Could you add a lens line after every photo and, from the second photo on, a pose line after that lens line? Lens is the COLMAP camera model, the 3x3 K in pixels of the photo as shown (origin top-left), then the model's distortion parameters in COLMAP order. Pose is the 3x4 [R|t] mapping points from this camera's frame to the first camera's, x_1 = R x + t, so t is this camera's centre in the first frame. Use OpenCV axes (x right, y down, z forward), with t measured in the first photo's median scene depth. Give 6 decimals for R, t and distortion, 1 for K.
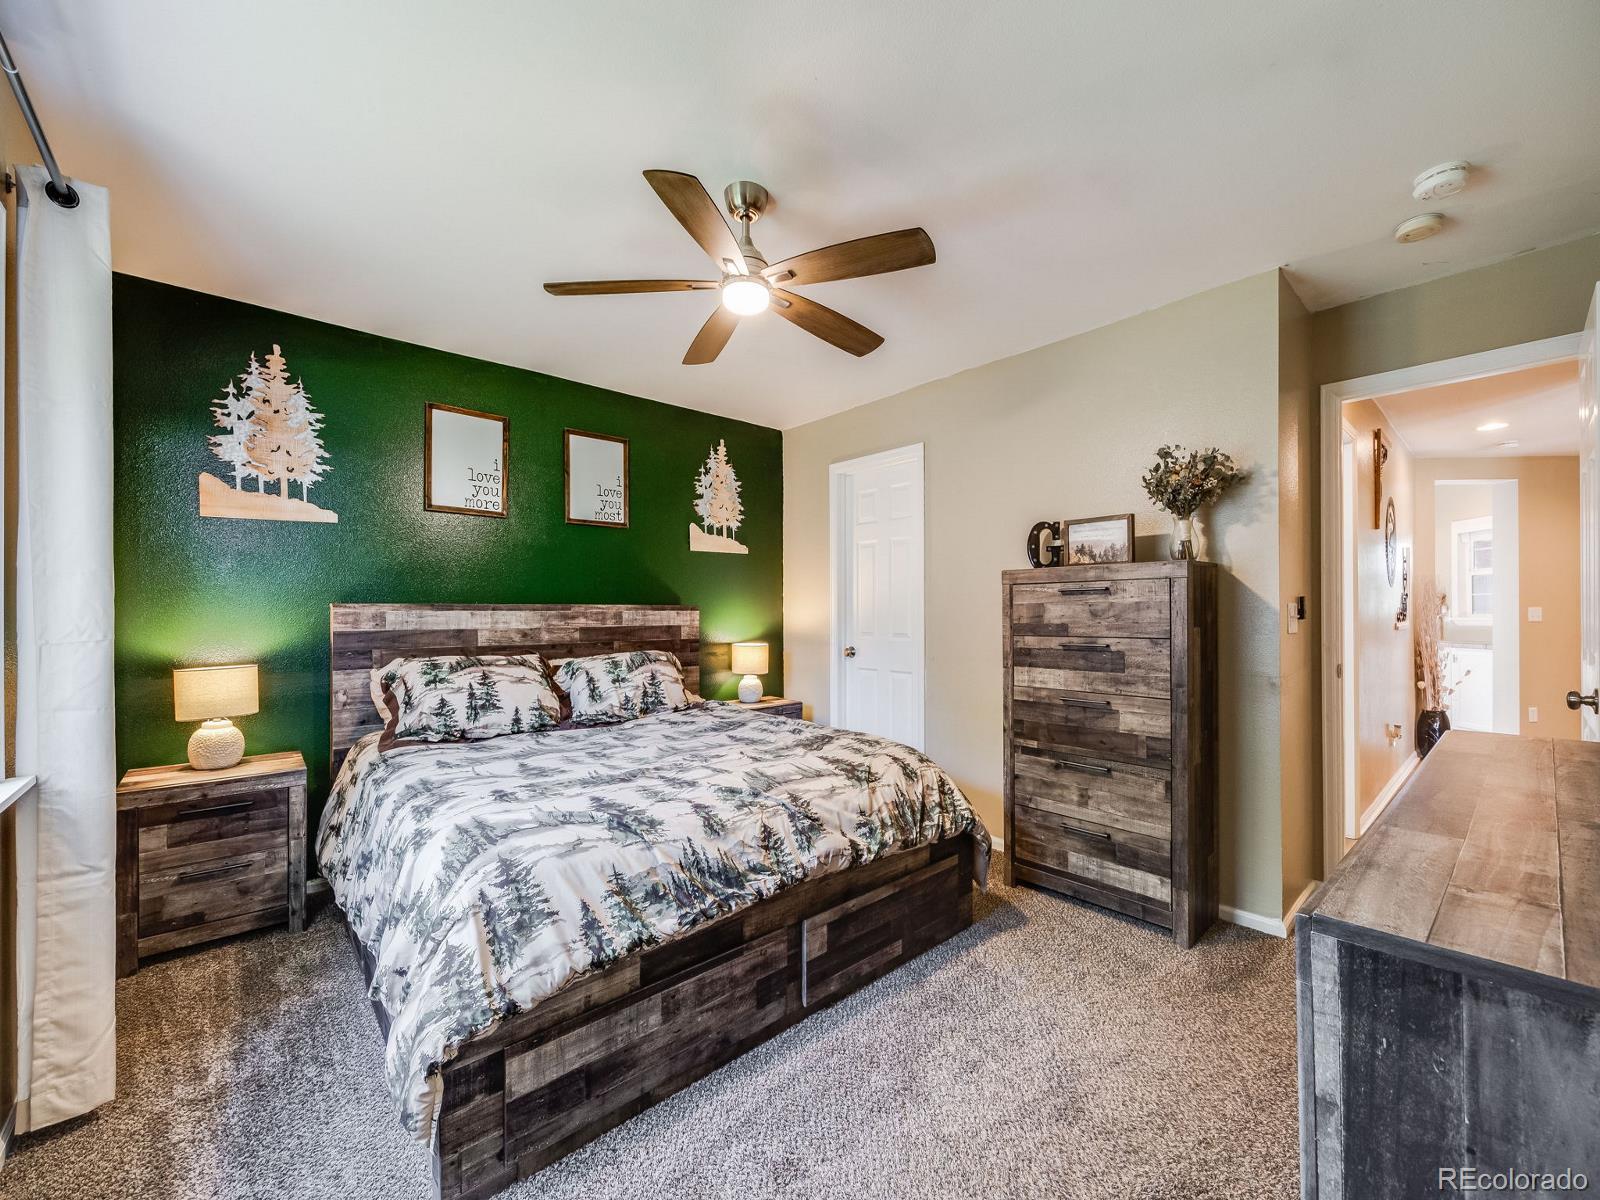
lens RADIAL K [[646.9, 0, 811.9], [0, 646.9, 602.6], [0, 0, 1]] dist [0.000574, 0.001202]
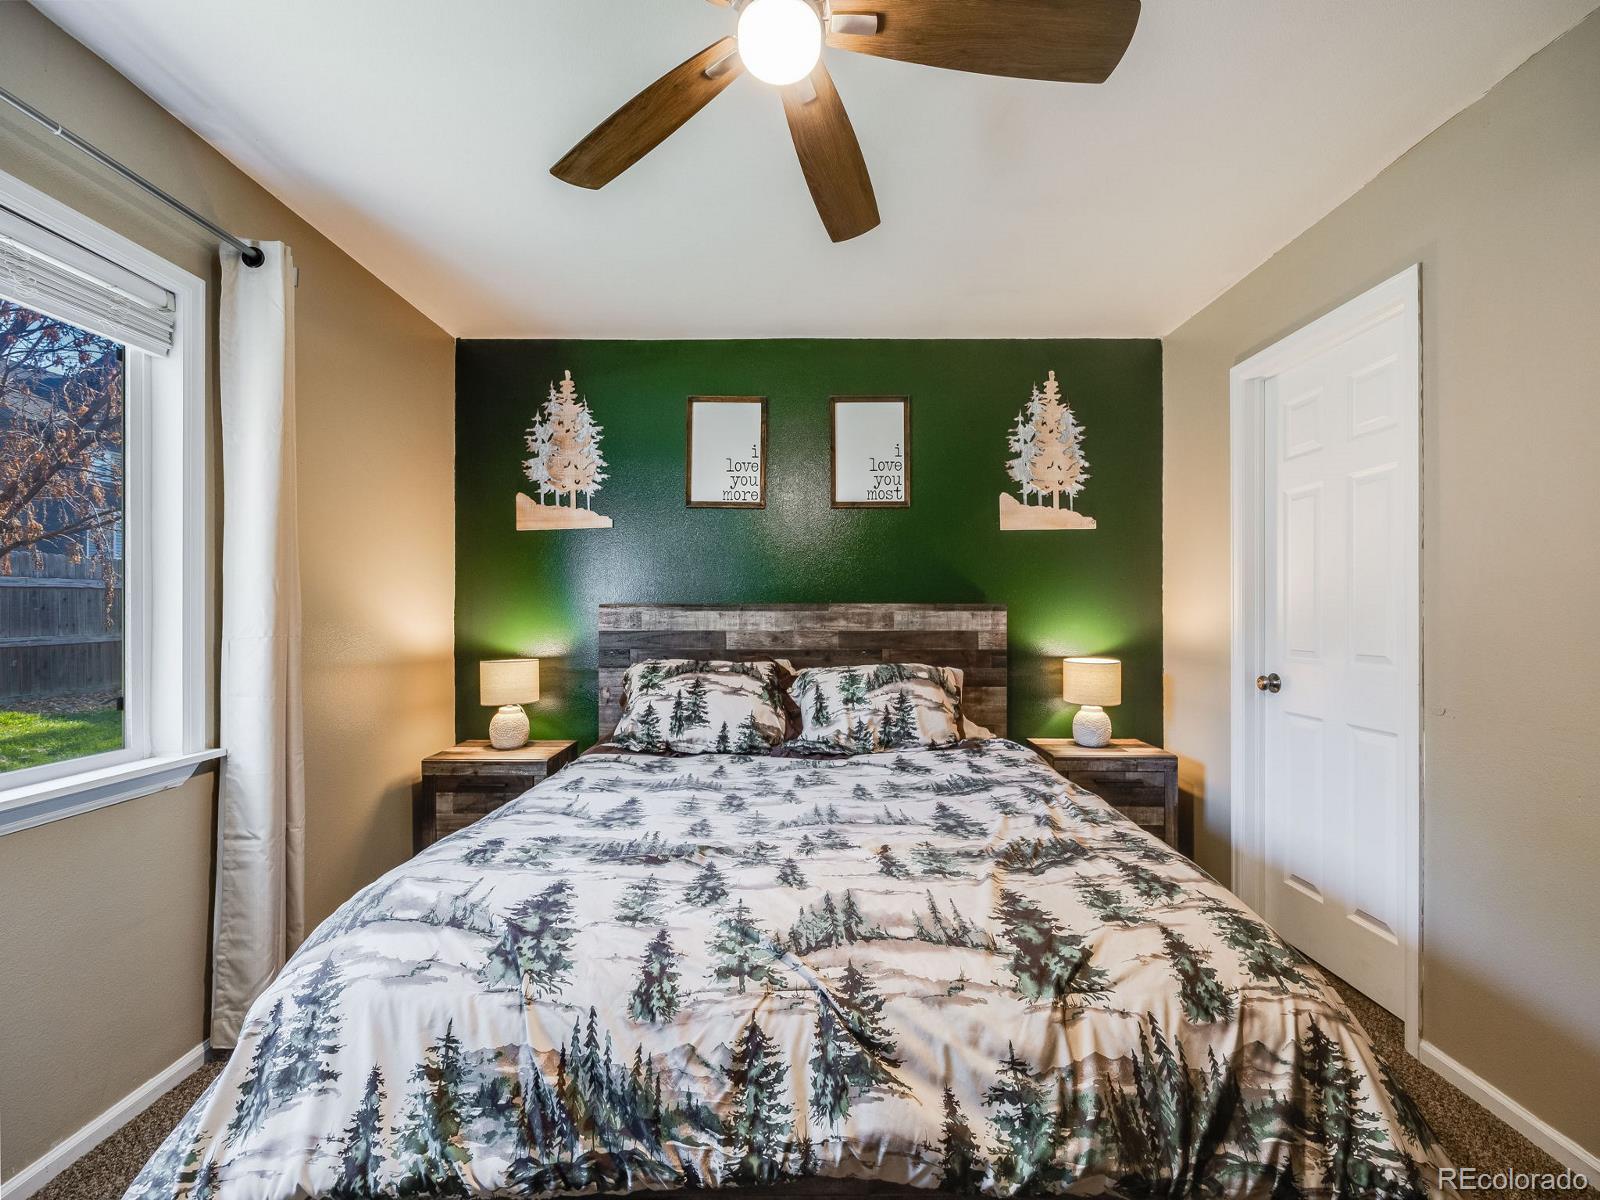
lens RADIAL K [[646.9, 0, 802.0], [0, 646.9, 606.8], [0, 0, 1]] dist [0.000574, 0.001202]
pose [[0.742220, -0.004058, -0.670144, 0.215010], [0.007934, 0.999965, 0.002732, 0.005823], [0.670109, -0.007345, 0.742226, 0.459045]]
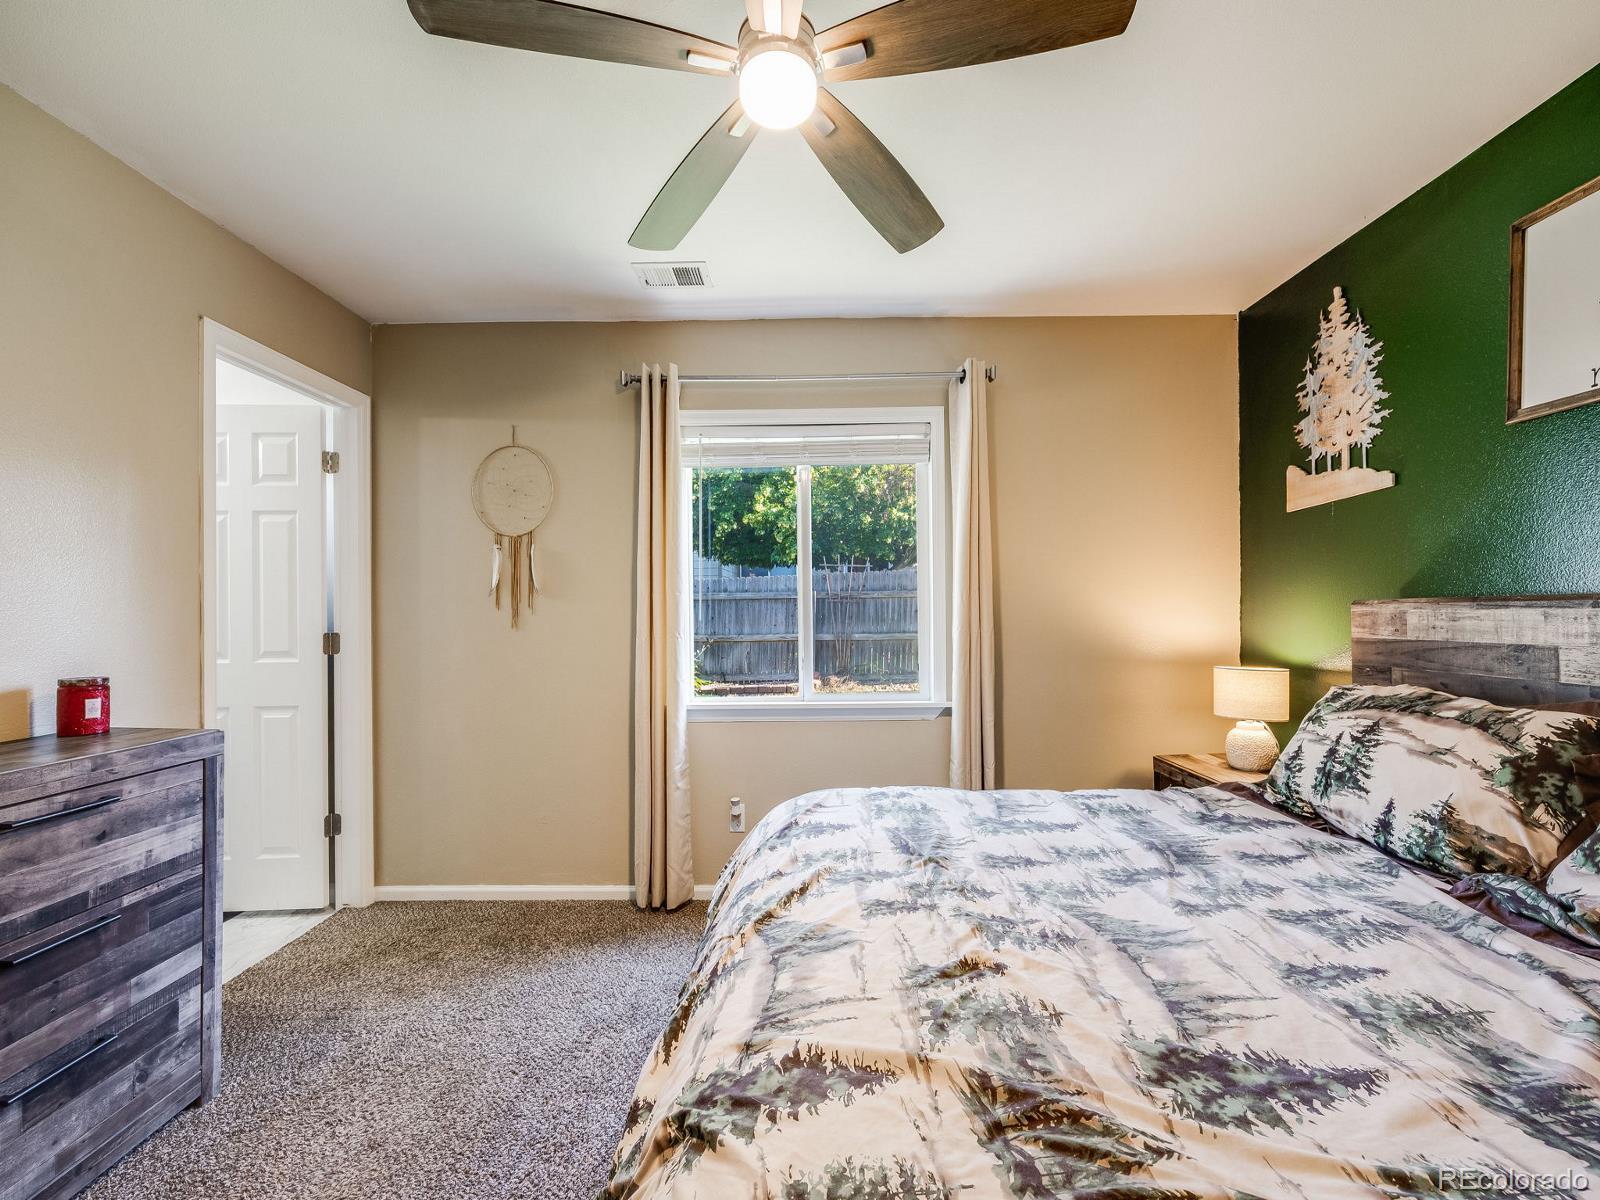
lens RADIAL K [[646.9, 0, 806.4], [0, 646.9, 608.8], [0, 0, 1]] dist [0.000574, 0.001202]
pose [[-0.676916, 0.001095, -0.736059, 0.244337], [0.020460, 0.999641, -0.017328, 0.012113], [0.735776, -0.026789, -0.676695, 1.082110]]
